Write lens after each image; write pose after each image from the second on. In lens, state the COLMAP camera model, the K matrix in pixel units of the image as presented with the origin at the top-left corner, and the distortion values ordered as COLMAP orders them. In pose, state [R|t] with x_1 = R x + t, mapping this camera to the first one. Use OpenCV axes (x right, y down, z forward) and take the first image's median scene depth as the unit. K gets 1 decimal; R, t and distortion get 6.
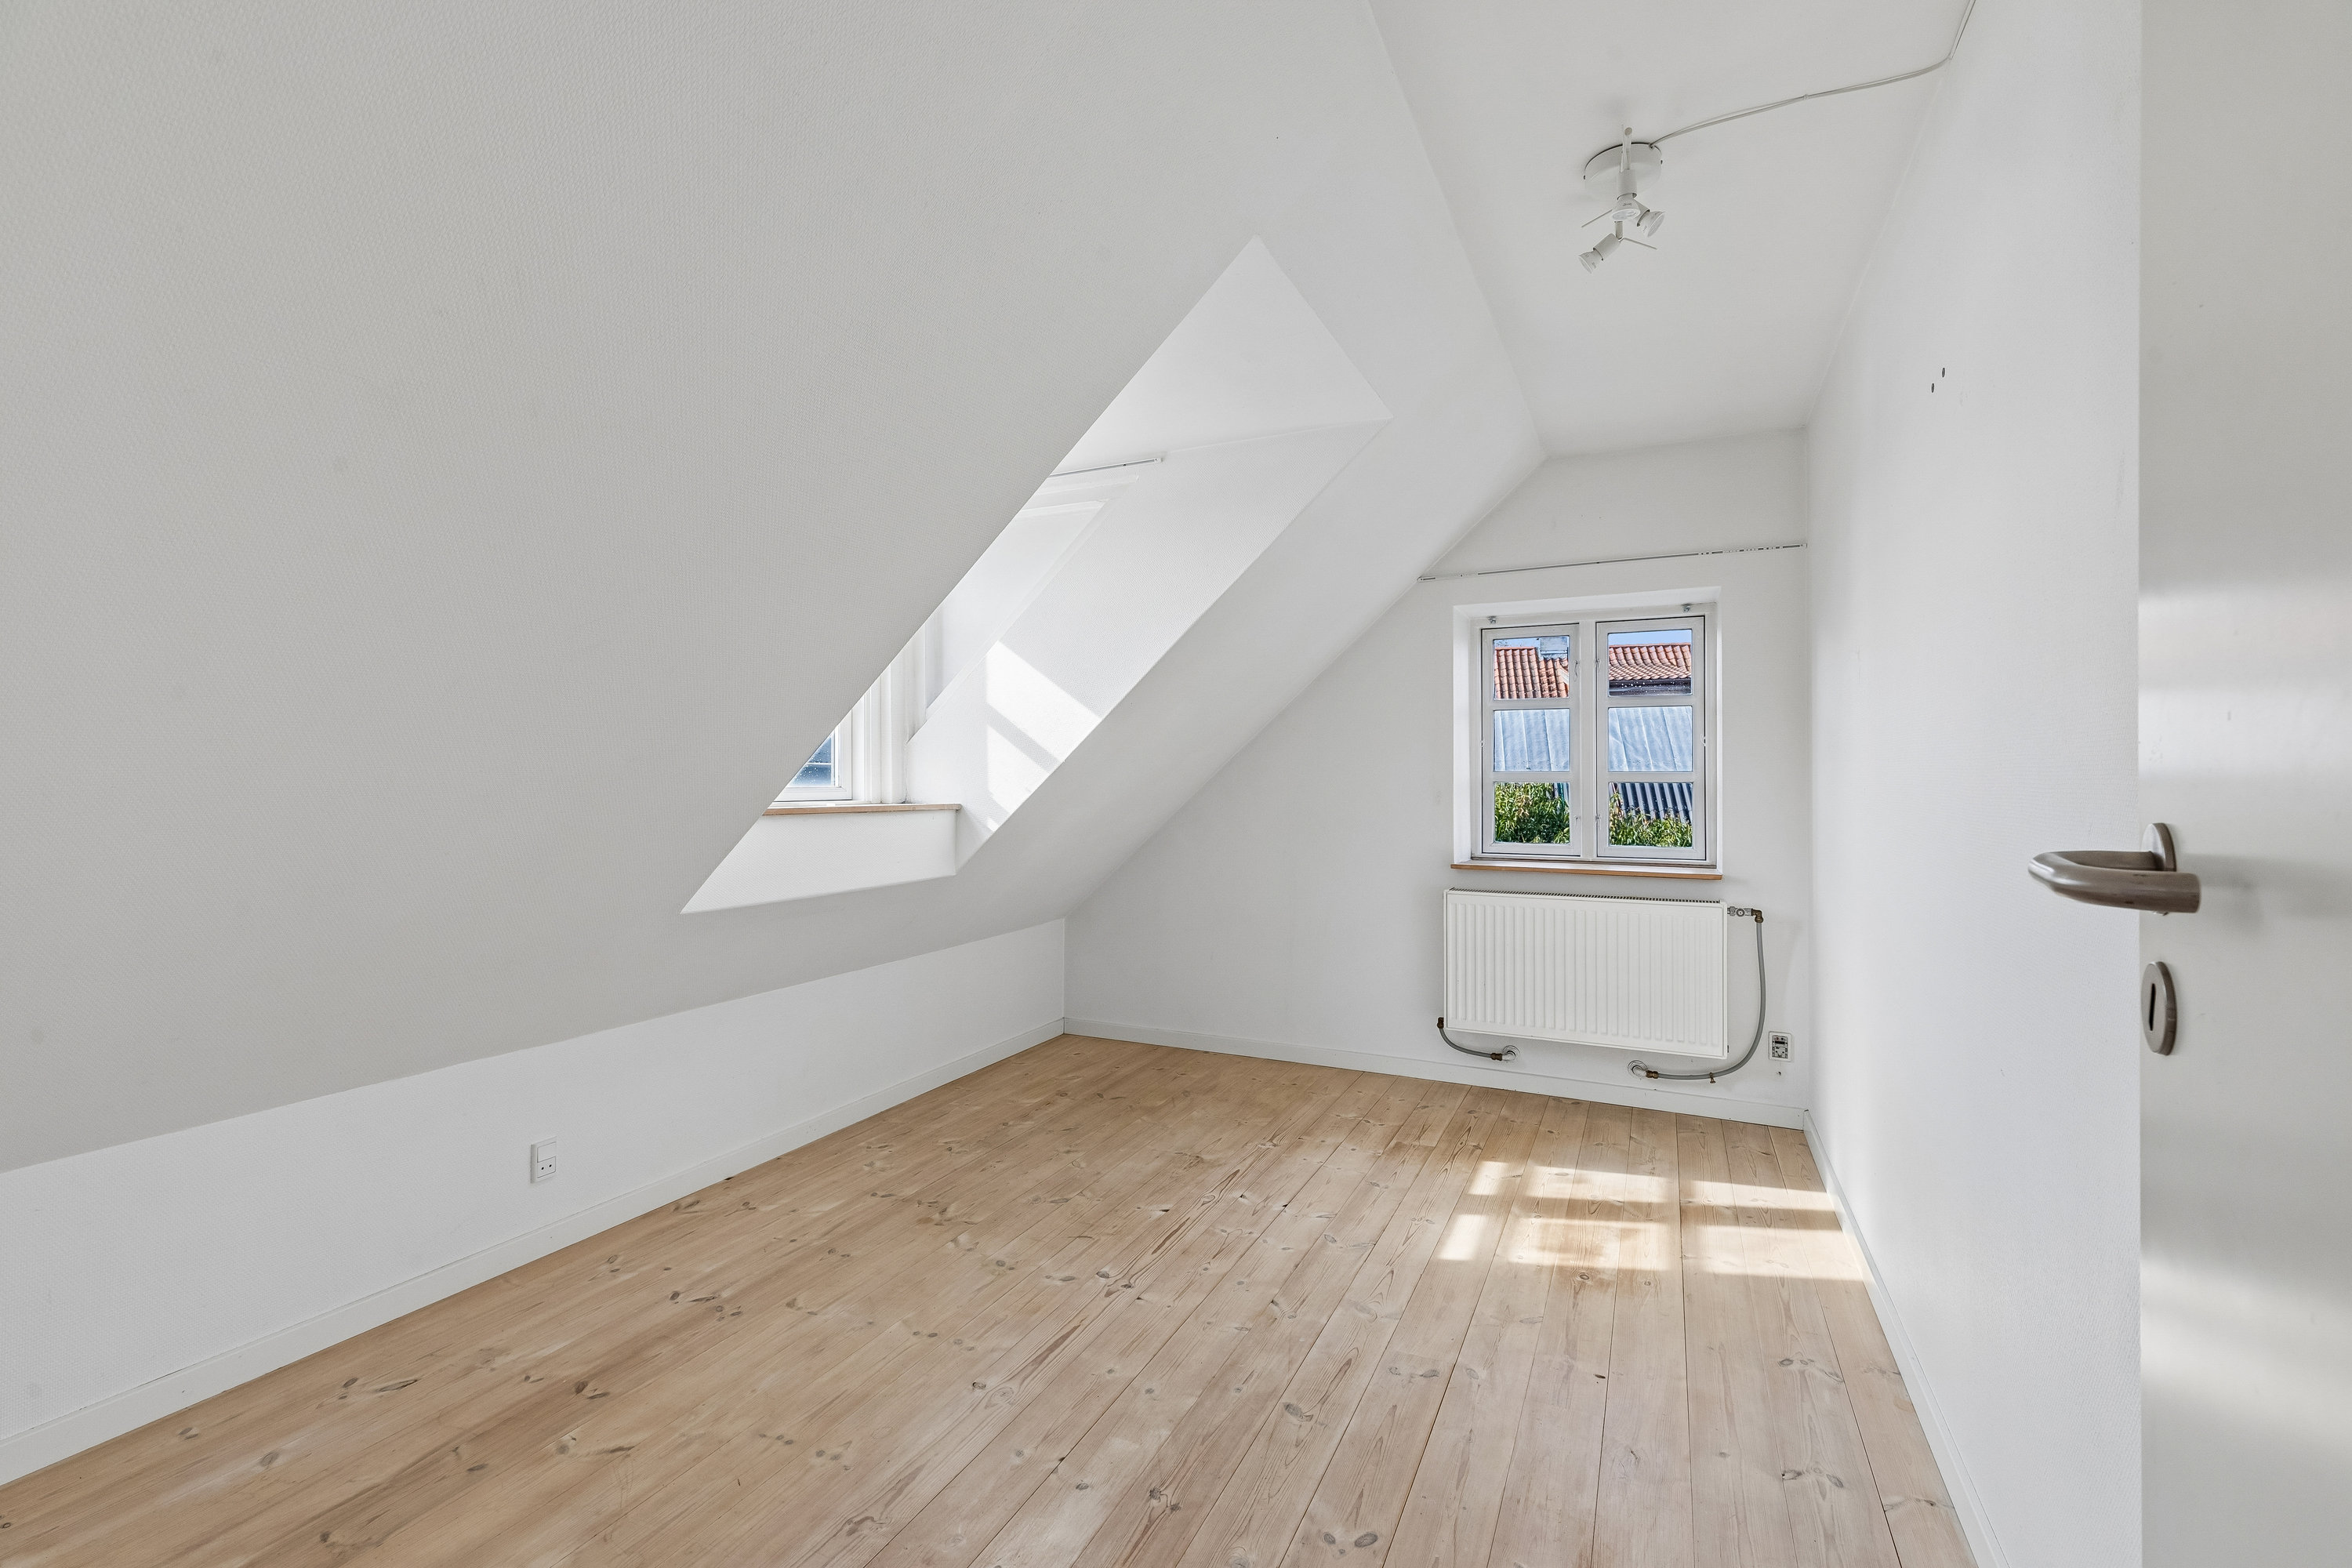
lens RADIAL K [[1071.6, 0, 1186.6], [0, 1071.6, 774.3], [0, 0, 1]] dist [0.005007, 0.000475]
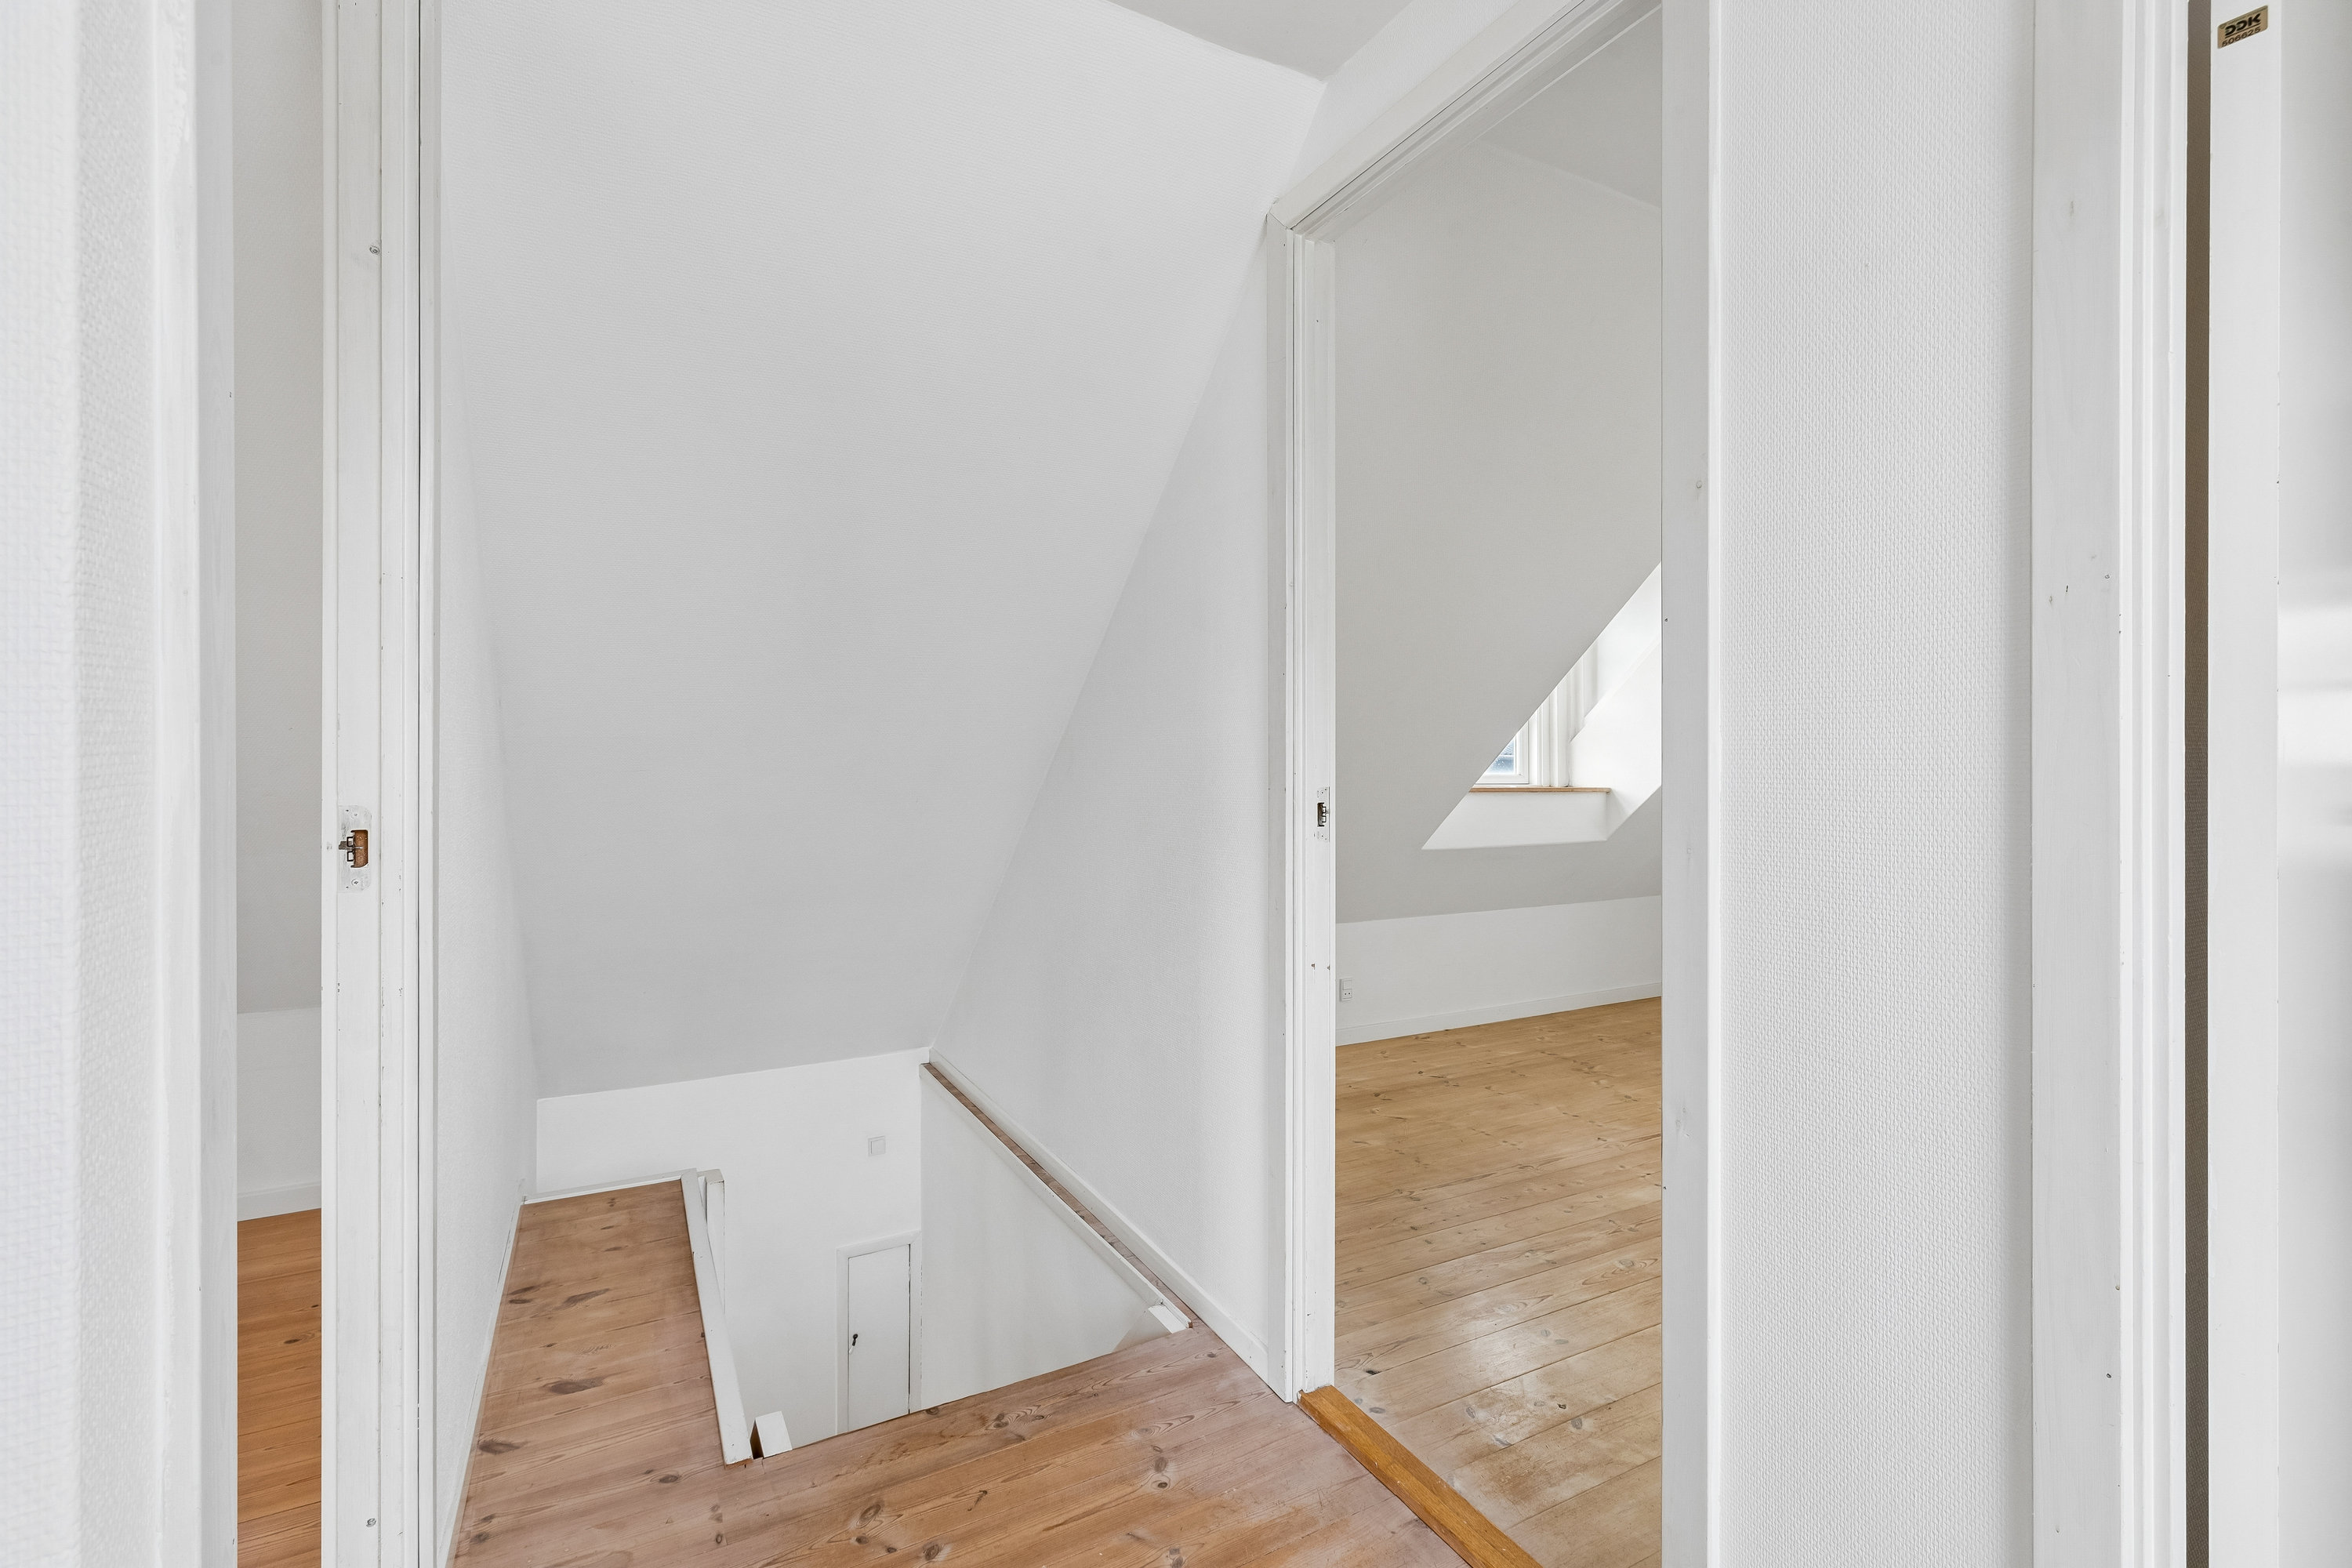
lens RADIAL K [[1071.6, 0, 1151.6], [0, 1071.6, 766.8], [0, 0, 1]] dist [0.005007, 0.000475]
pose [[0.794212, 0.001239, -0.607640, 0.185175], [-0.000948, 0.999999, 0.000799, 0.001373], [0.607641, -0.000058, 0.794212, -0.519904]]
